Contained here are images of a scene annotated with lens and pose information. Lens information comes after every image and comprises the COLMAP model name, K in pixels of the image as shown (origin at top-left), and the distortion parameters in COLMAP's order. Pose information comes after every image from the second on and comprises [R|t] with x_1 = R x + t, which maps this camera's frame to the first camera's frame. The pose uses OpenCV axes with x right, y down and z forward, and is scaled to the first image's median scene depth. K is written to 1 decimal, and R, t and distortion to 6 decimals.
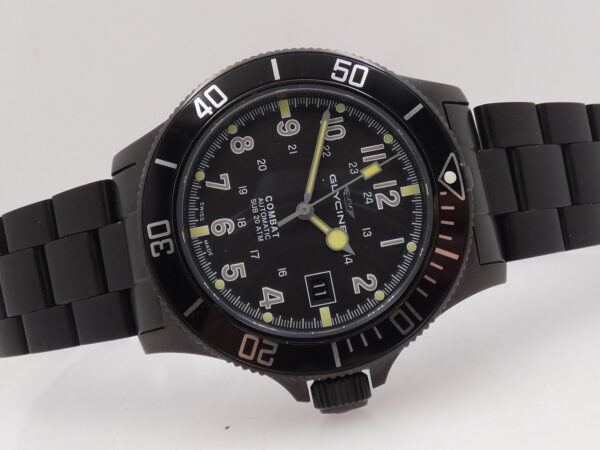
lens RADIAL K [[798.0, 0, 298.7], [0, 798.0, 227.7], [0, 0, 1]] dist [-0.018817, 0.000000]
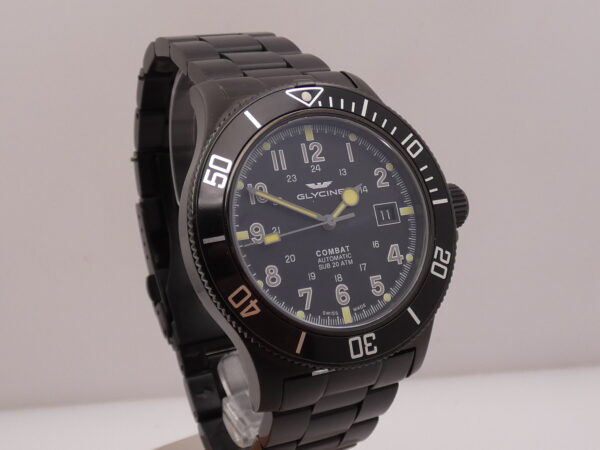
lens RADIAL K [[798.0, 0, 294.2], [0, 798.0, 224.5], [0, 0, 1]] dist [-0.018817, 0.000000]
pose [[-0.035920, -0.974383, 0.222006, -0.248236], [0.864337, 0.081218, 0.496312, -0.633078], [-0.501629, 0.209716, 0.839278, 0.062135]]
